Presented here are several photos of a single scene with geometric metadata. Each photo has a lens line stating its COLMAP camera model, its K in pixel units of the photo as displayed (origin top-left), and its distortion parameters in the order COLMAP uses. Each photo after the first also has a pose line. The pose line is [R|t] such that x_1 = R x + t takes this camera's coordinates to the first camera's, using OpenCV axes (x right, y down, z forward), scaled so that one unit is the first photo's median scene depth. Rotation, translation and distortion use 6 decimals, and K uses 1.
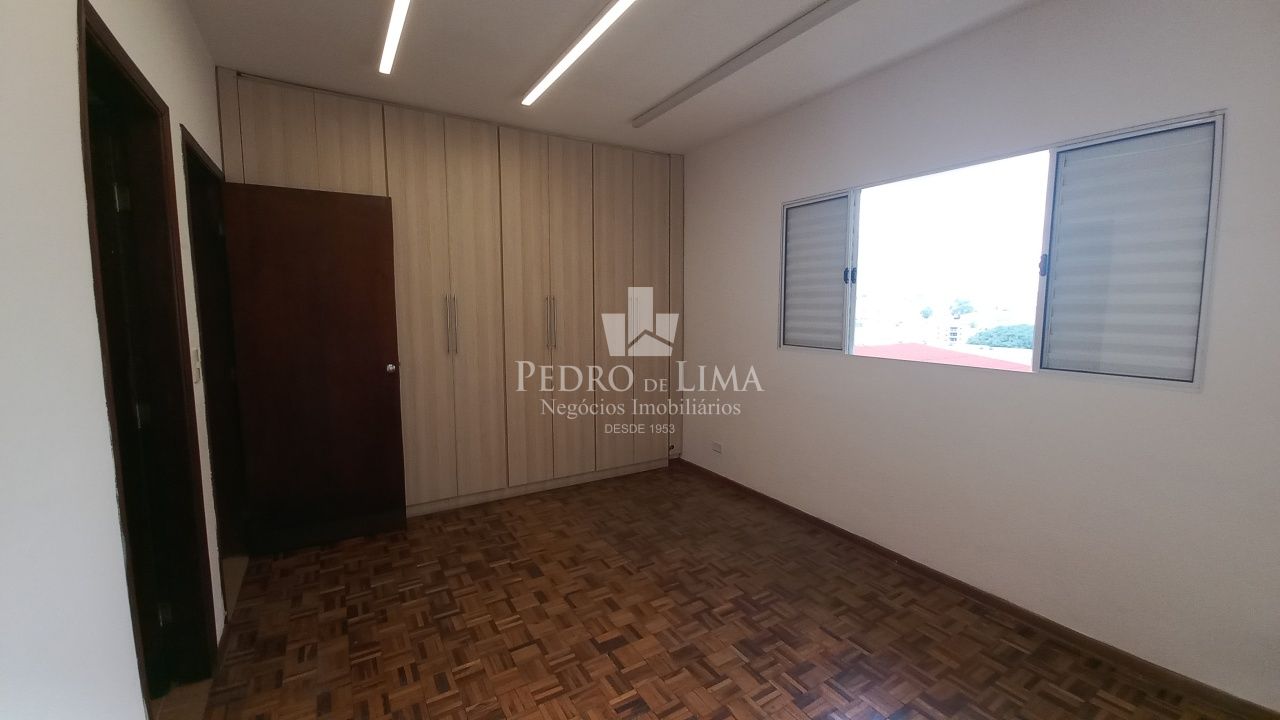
lens RADIAL K [[504.1, 0, 629.8], [0, 504.1, 353.3], [0, 0, 1]] dist [-0.005712, -0.003305]
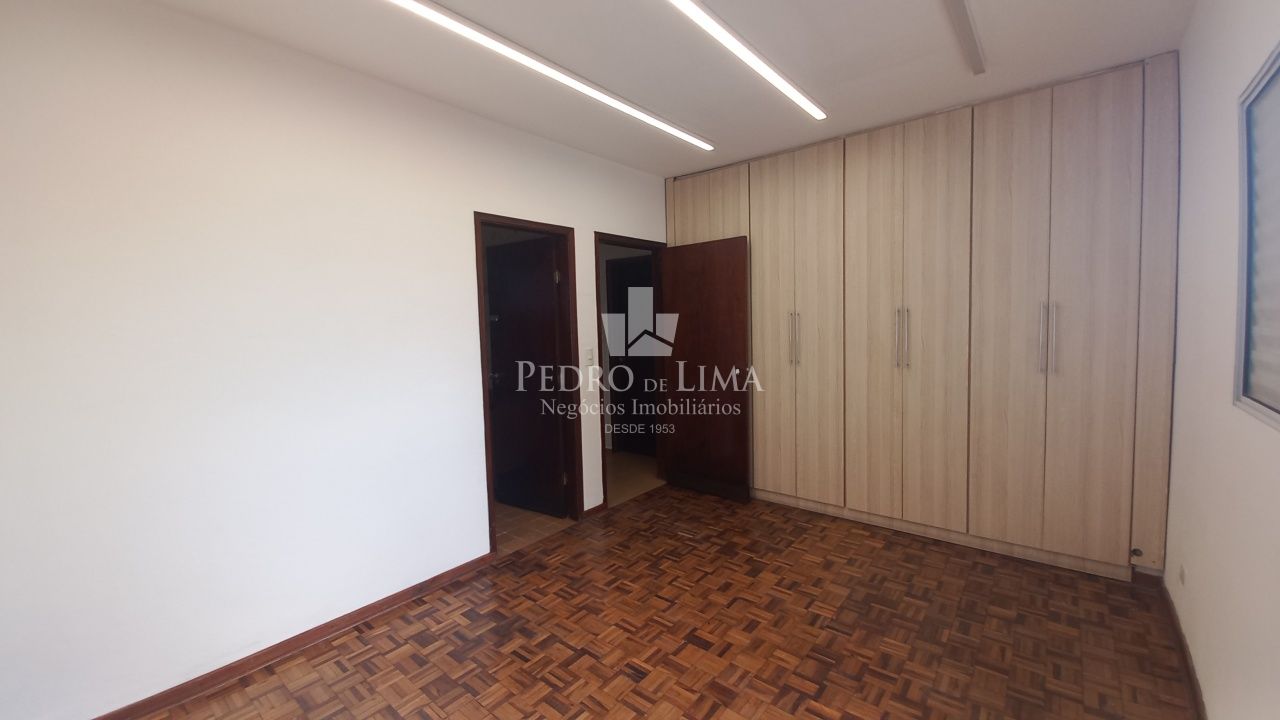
lens RADIAL K [[504.1, 0, 630.0], [0, 504.1, 354.9], [0, 0, 1]] dist [-0.005712, -0.003305]
pose [[0.305190, 0.052002, -0.950871, 0.629361], [-0.061404, 0.997505, 0.034844, -0.040387], [0.950310, 0.047753, 0.307621, 0.349172]]
